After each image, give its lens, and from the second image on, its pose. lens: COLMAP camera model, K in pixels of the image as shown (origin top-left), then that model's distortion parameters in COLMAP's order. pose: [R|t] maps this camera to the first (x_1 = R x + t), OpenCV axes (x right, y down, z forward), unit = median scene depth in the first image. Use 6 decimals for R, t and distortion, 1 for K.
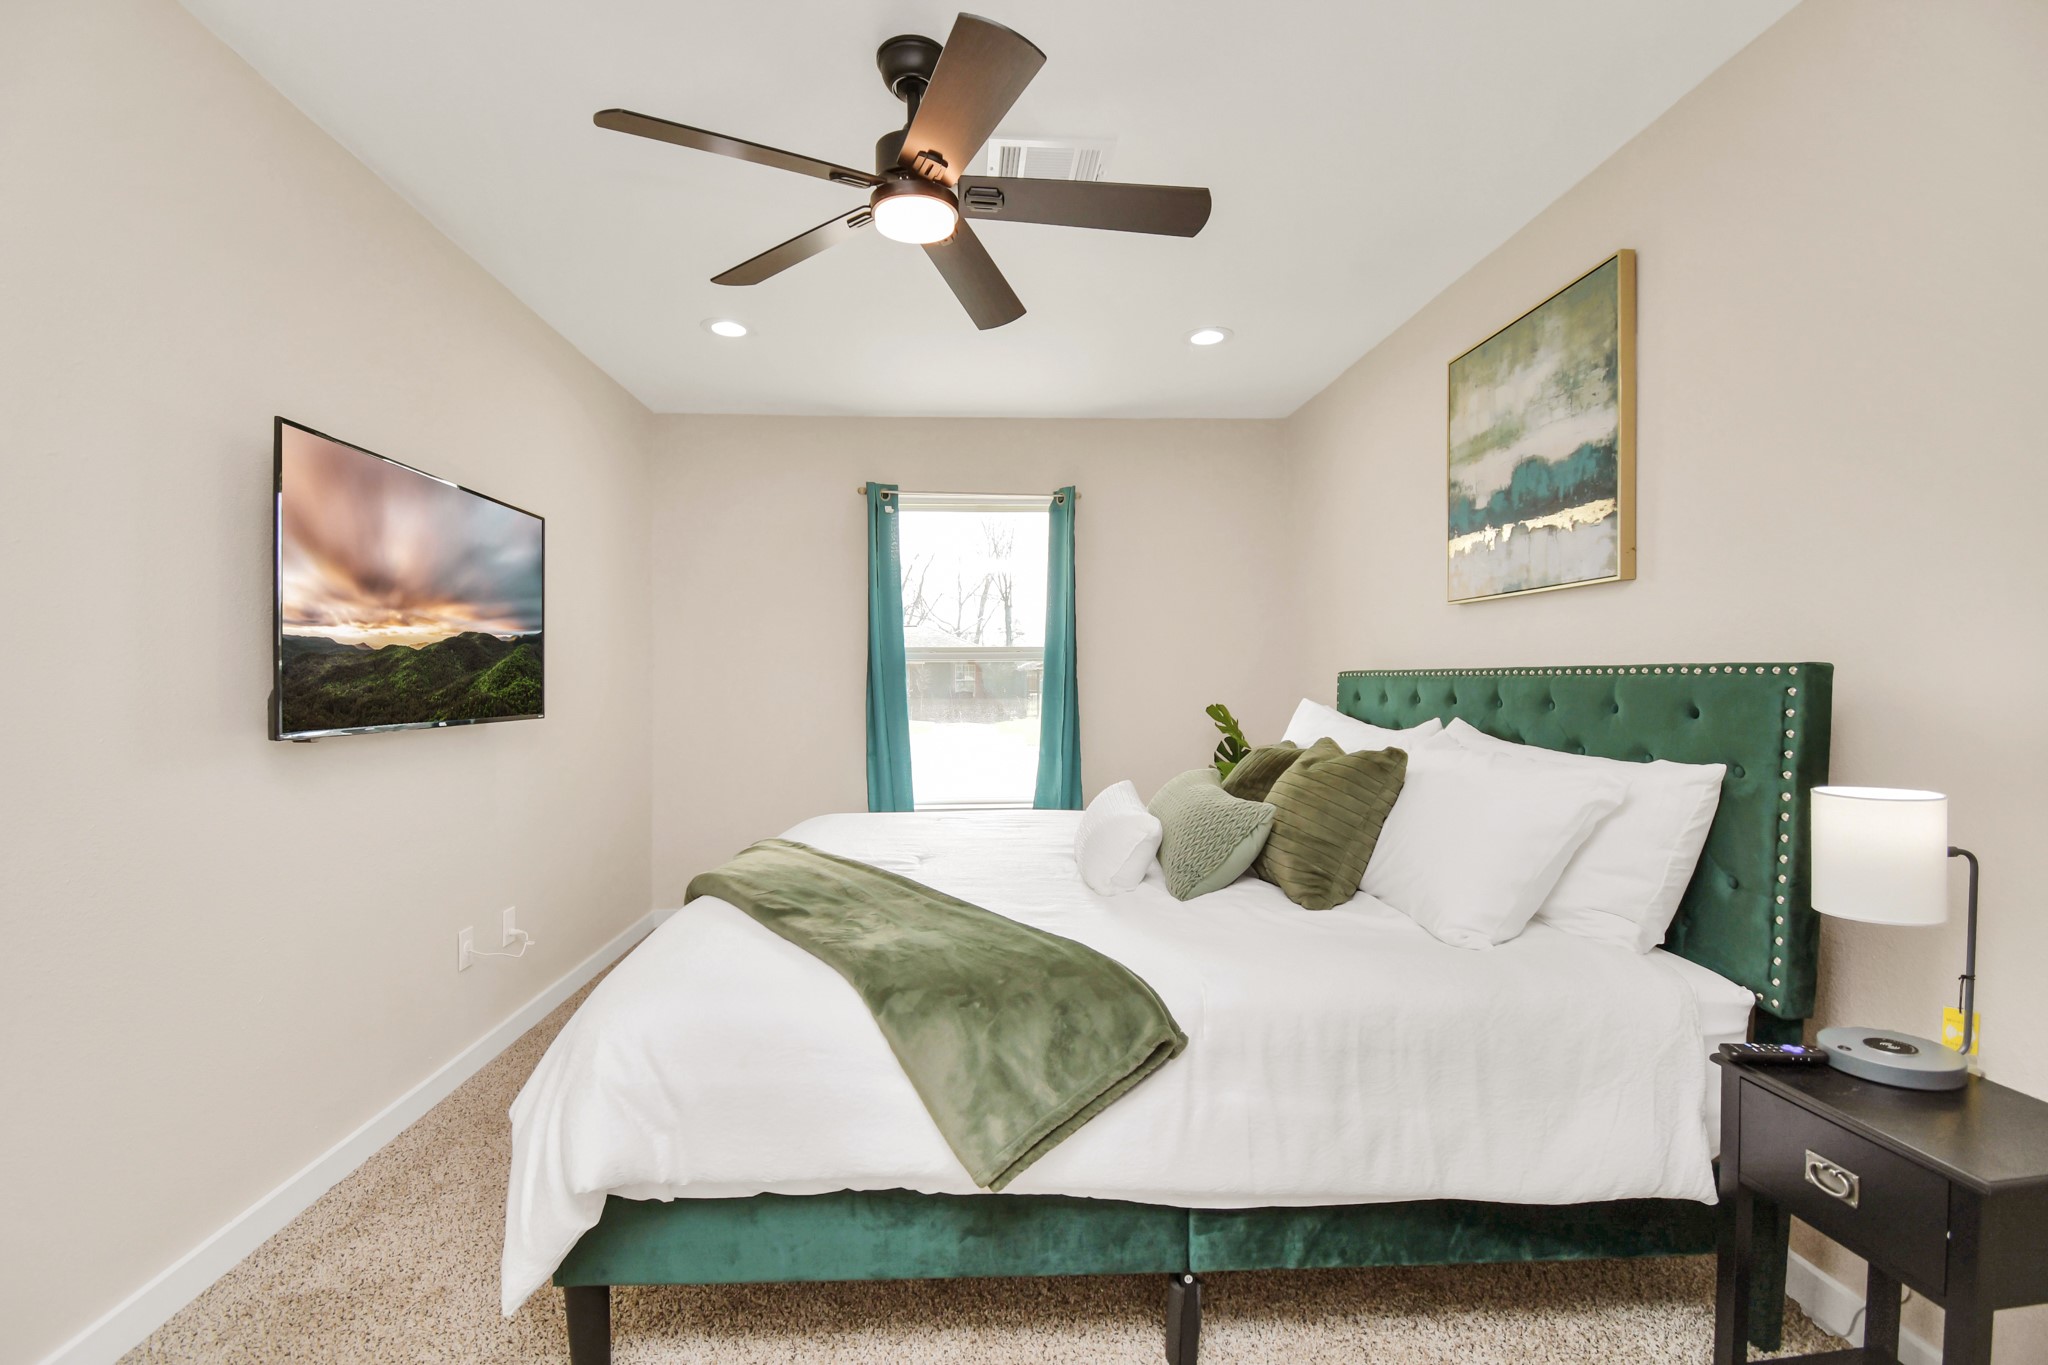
lens RADIAL K [[917.4, 0, 1016.2], [0, 917.4, 685.0], [0, 0, 1]] dist [-0.000289, -0.005677]
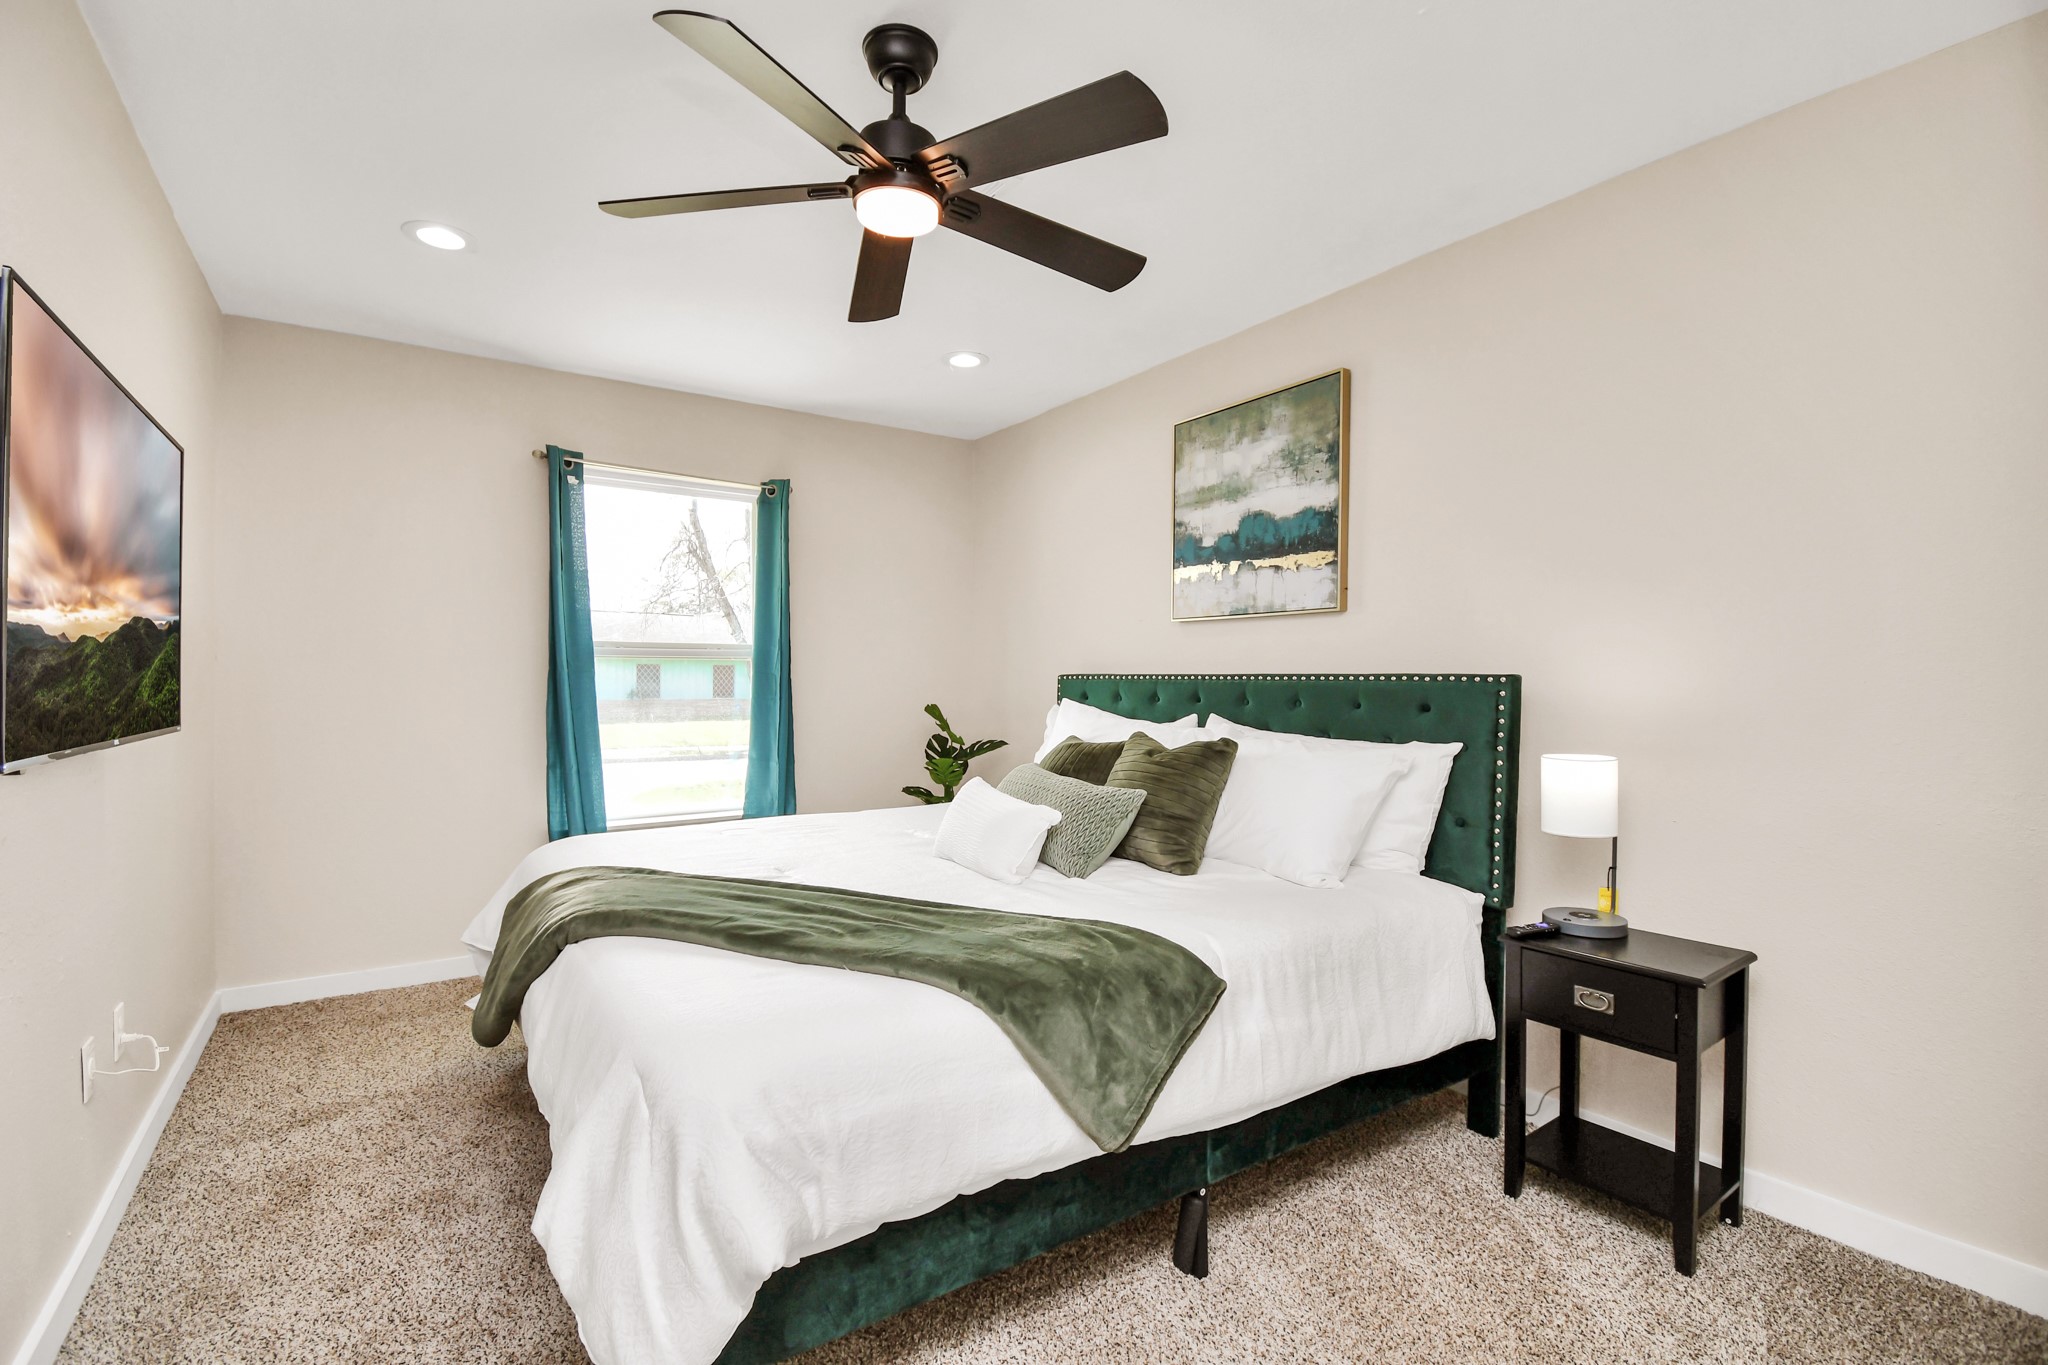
lens RADIAL K [[917.4, 0, 1029.2], [0, 917.4, 682.7], [0, 0, 1]] dist [-0.000289, -0.005677]
pose [[0.851724, 0.007745, 0.523934, -0.431171], [-0.006238, 0.999970, -0.004641, 0.000526], [-0.523954, 0.000685, 0.851746, 0.078571]]
